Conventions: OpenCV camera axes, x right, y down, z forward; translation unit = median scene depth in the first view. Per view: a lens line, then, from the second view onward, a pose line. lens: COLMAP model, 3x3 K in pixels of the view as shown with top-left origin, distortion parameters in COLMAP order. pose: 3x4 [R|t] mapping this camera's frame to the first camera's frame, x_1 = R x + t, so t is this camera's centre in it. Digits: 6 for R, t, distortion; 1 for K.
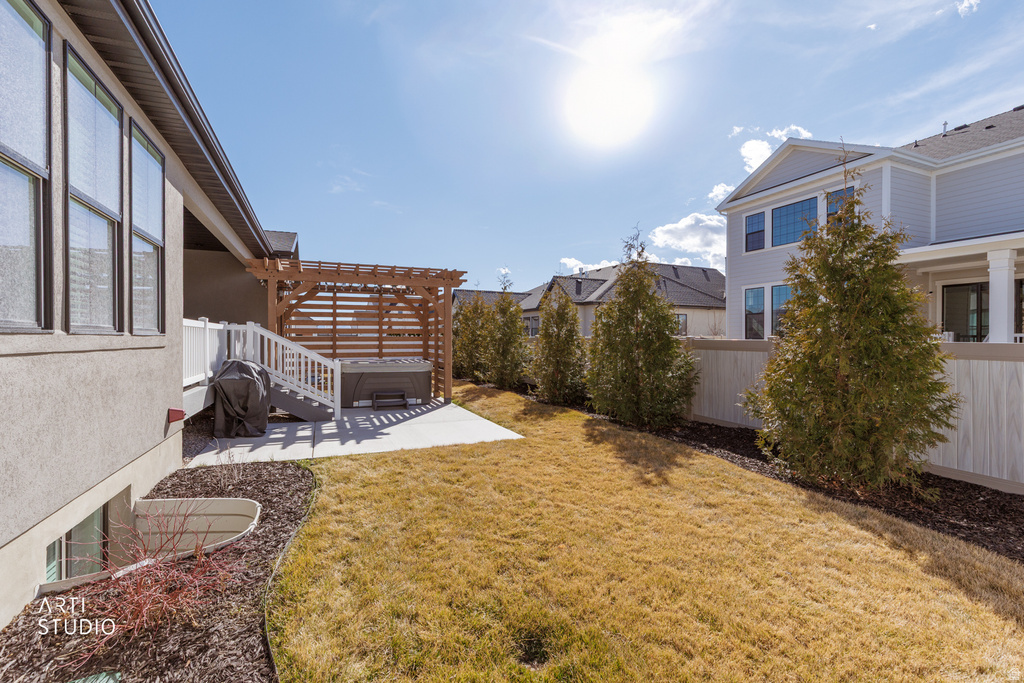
lens RADIAL K [[462.3, 0, 512.0], [0, 462.3, 341.5], [0, 0, 1]] dist [-0.000595, -0.000105]
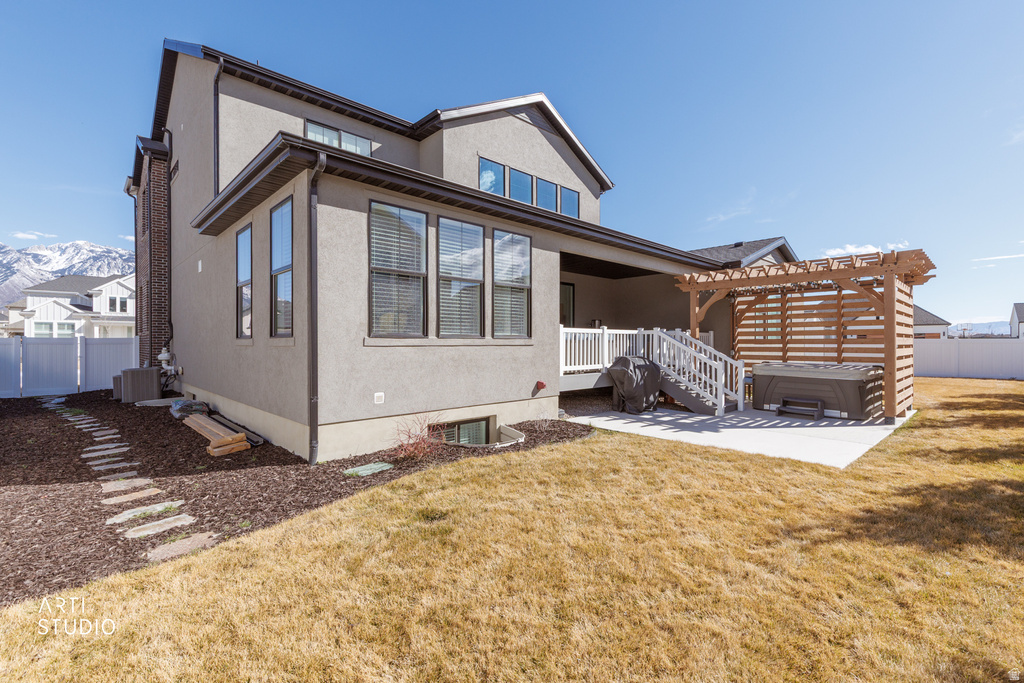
lens RADIAL K [[453.3, 0, 512.0], [0, 453.3, 341.5], [0, 0, 1]] dist [-0.000866, 0.000132]
pose [[0.362650, -0.000263, -0.931925, 0.524663], [-0.006456, 0.999975, -0.002794, 0.002095], [0.931903, 0.007030, 0.362639, 0.201334]]
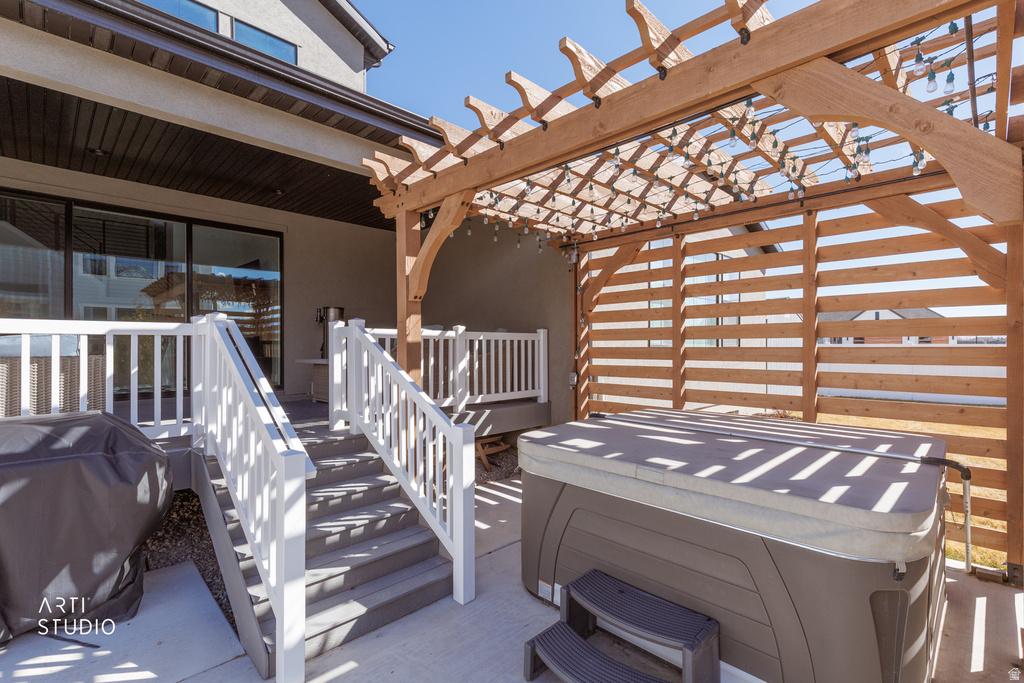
lens RADIAL K [[471.3, 0, 512.0], [0, 471.3, 341.5], [0, 0, 1]] dist [0.002677, 0.000344]
pose [[0.381038, -0.013387, -0.924463, -0.115935], [-0.001961, 0.999881, -0.015288, -0.015354], [0.924558, 0.007638, 0.380966, 1.247911]]
